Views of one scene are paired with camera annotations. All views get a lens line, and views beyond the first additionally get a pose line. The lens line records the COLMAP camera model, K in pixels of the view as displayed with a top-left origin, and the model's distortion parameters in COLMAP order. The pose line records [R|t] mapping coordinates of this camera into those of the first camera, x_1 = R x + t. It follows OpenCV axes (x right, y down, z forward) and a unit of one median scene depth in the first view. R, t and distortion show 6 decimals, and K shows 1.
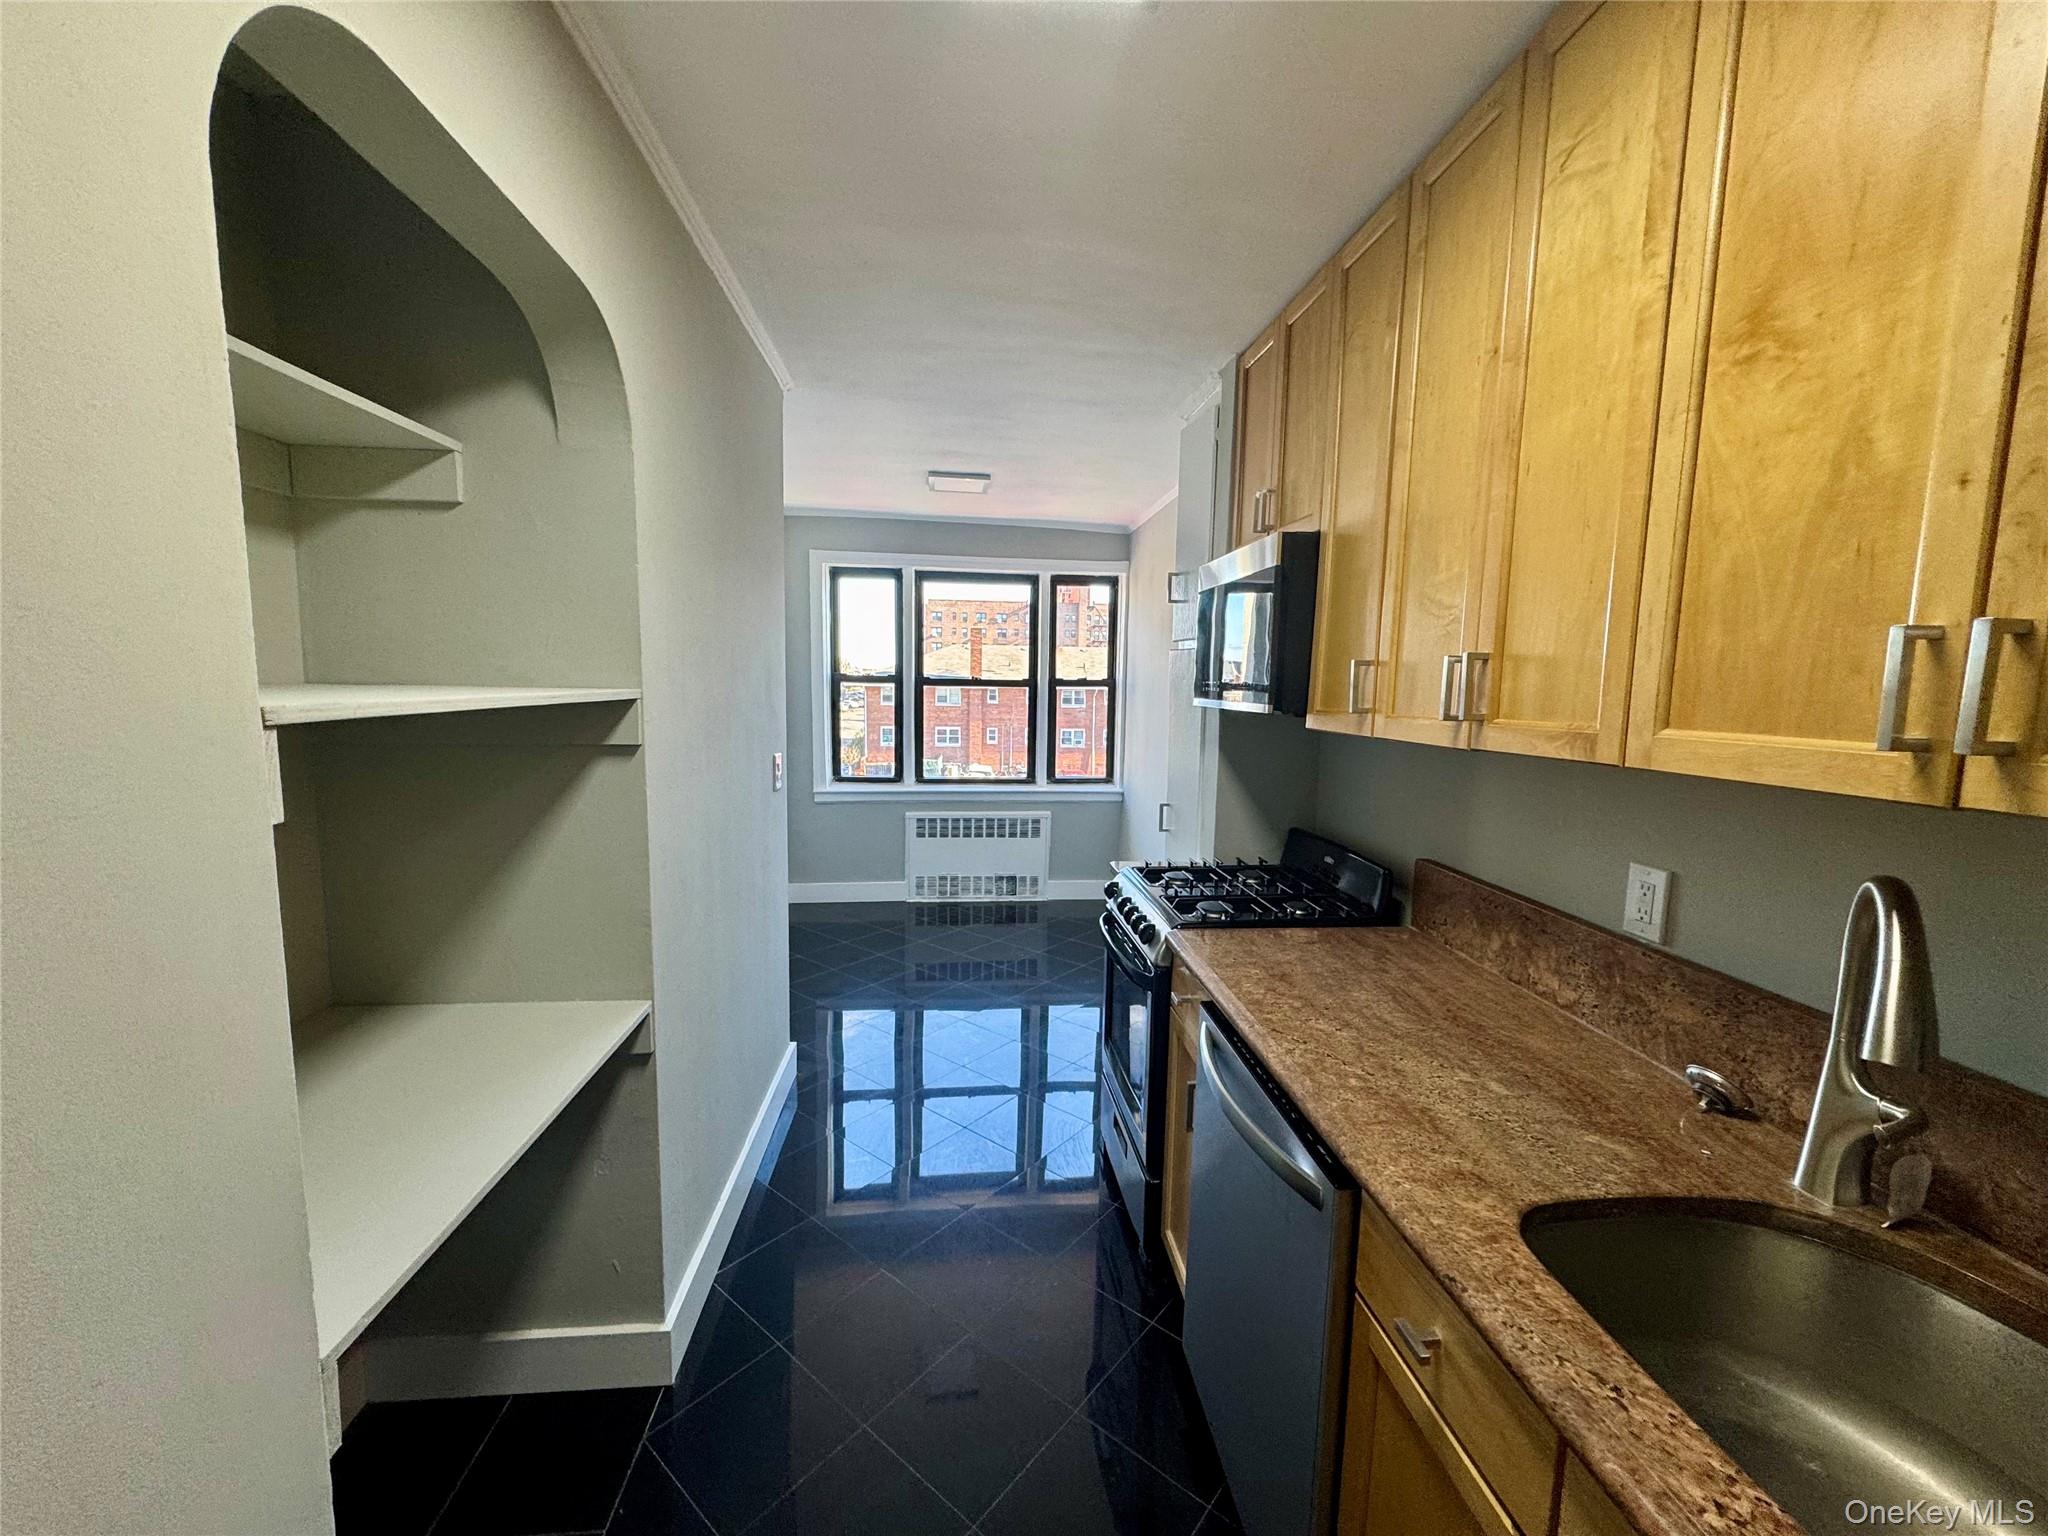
lens RADIAL K [[818.3, 0, 1029.2], [0, 818.3, 771.0], [0, 0, 1]] dist [0.002613, -0.000230]
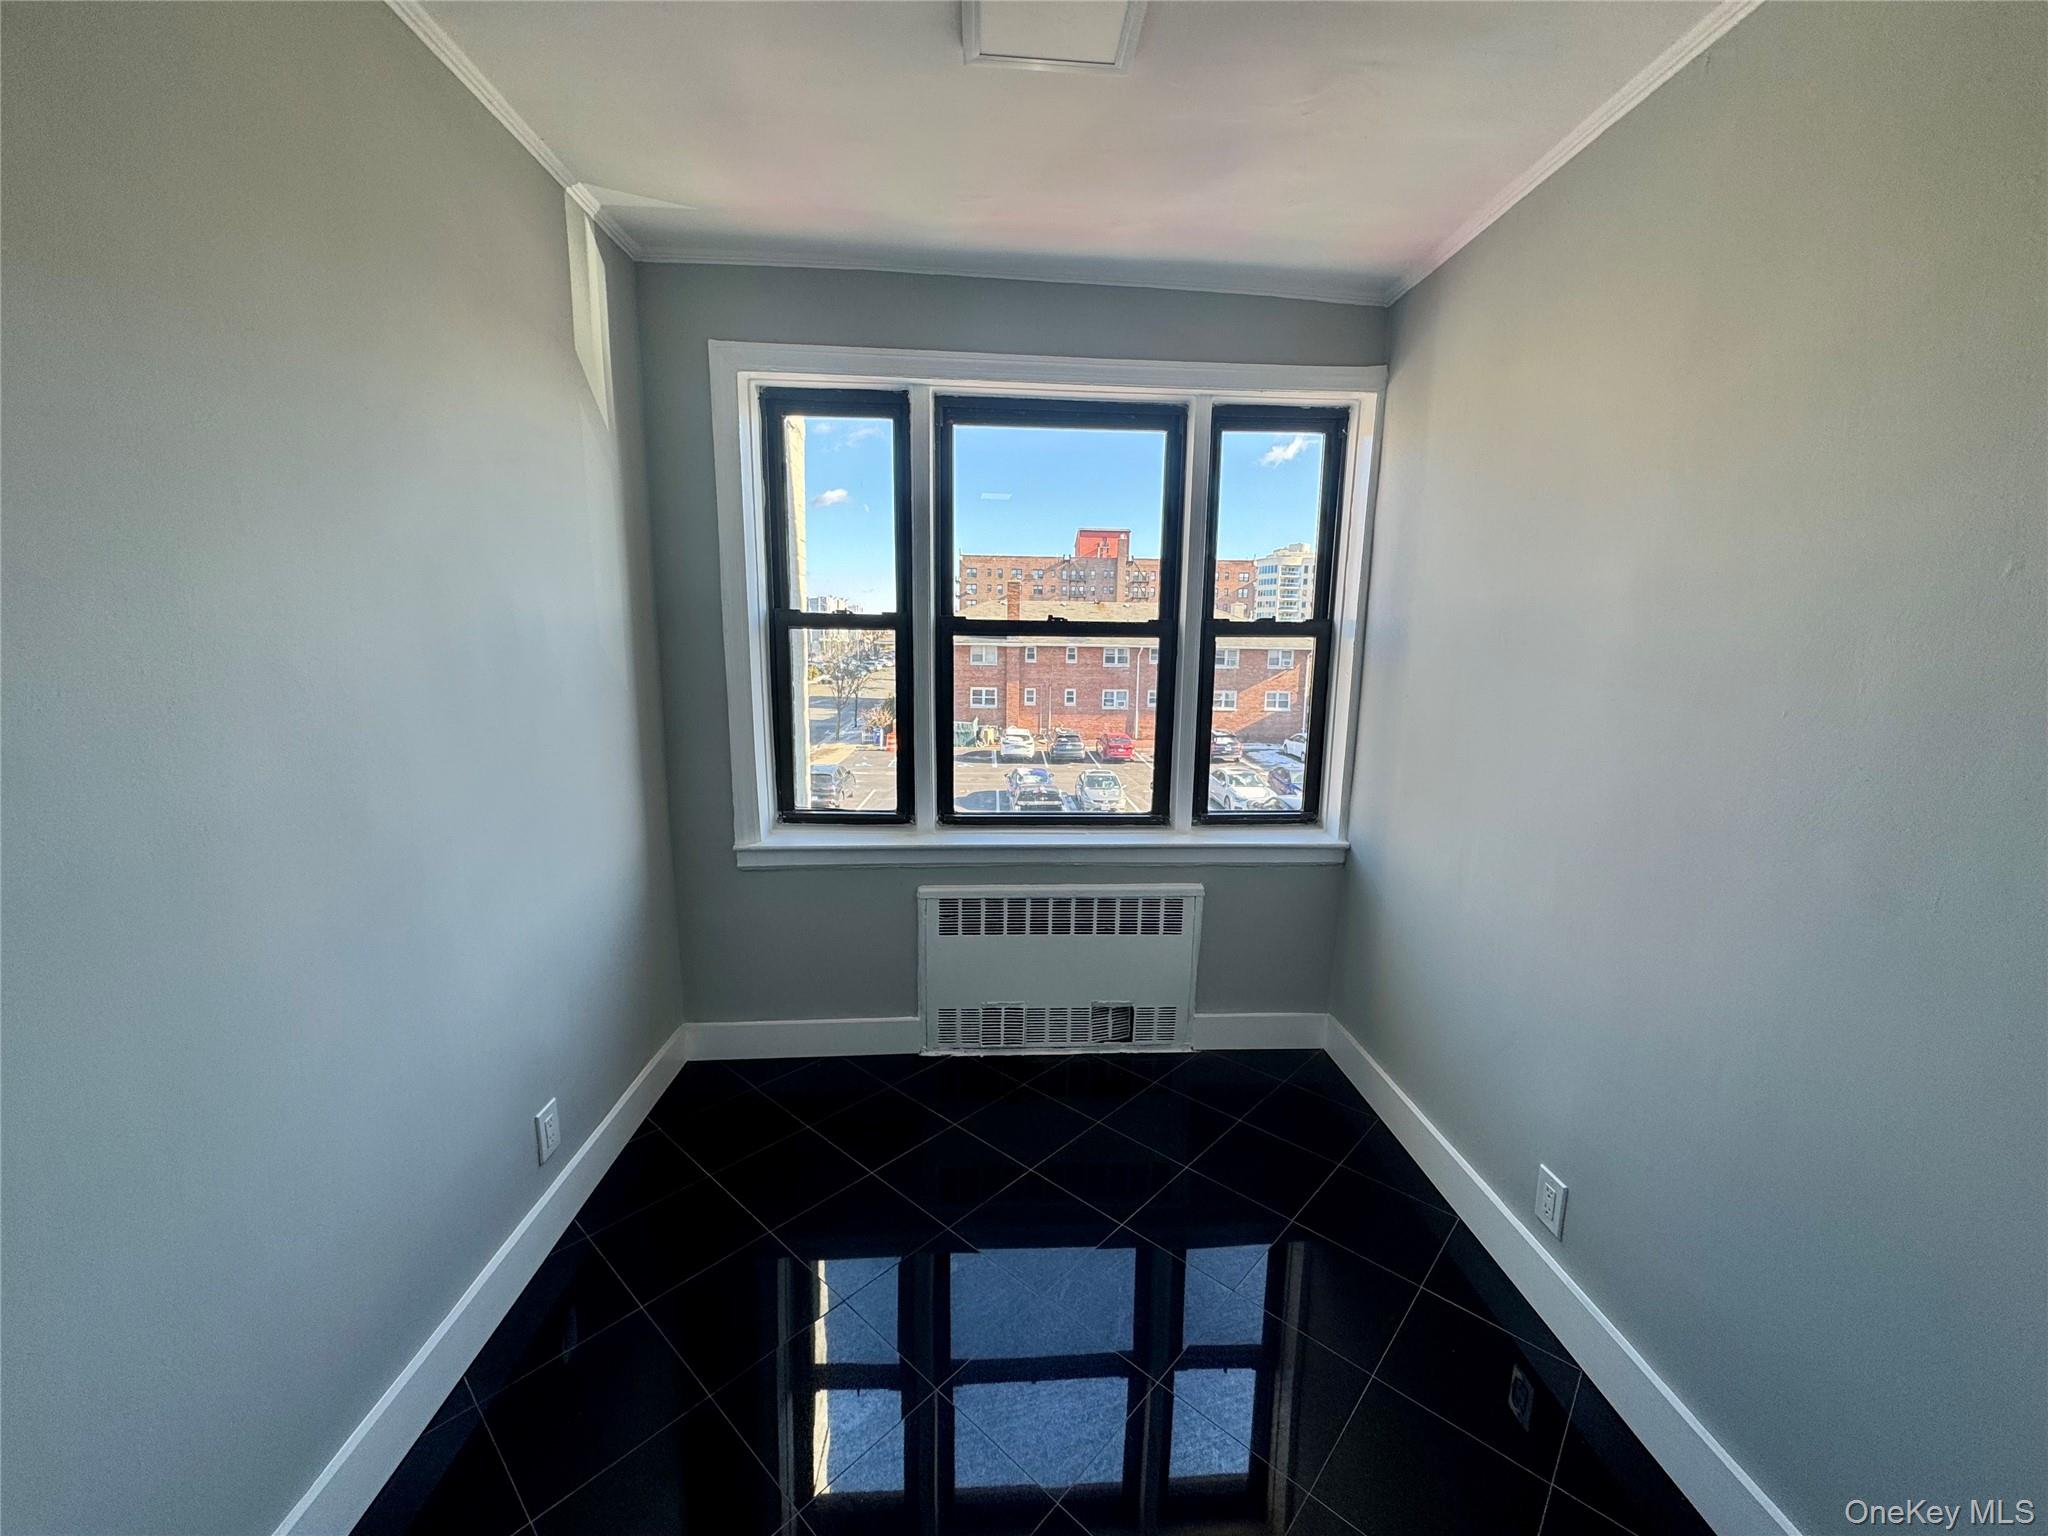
lens RADIAL K [[818.3, 0, 1031.7], [0, 818.3, 784.0], [0, 0, 1]] dist [0.002613, -0.000230]
pose [[0.999219, 0.005836, -0.039083, -0.060920], [-0.003268, 0.997850, 0.065465, -0.045690], [0.039381, -0.065286, 0.997089, 0.496884]]
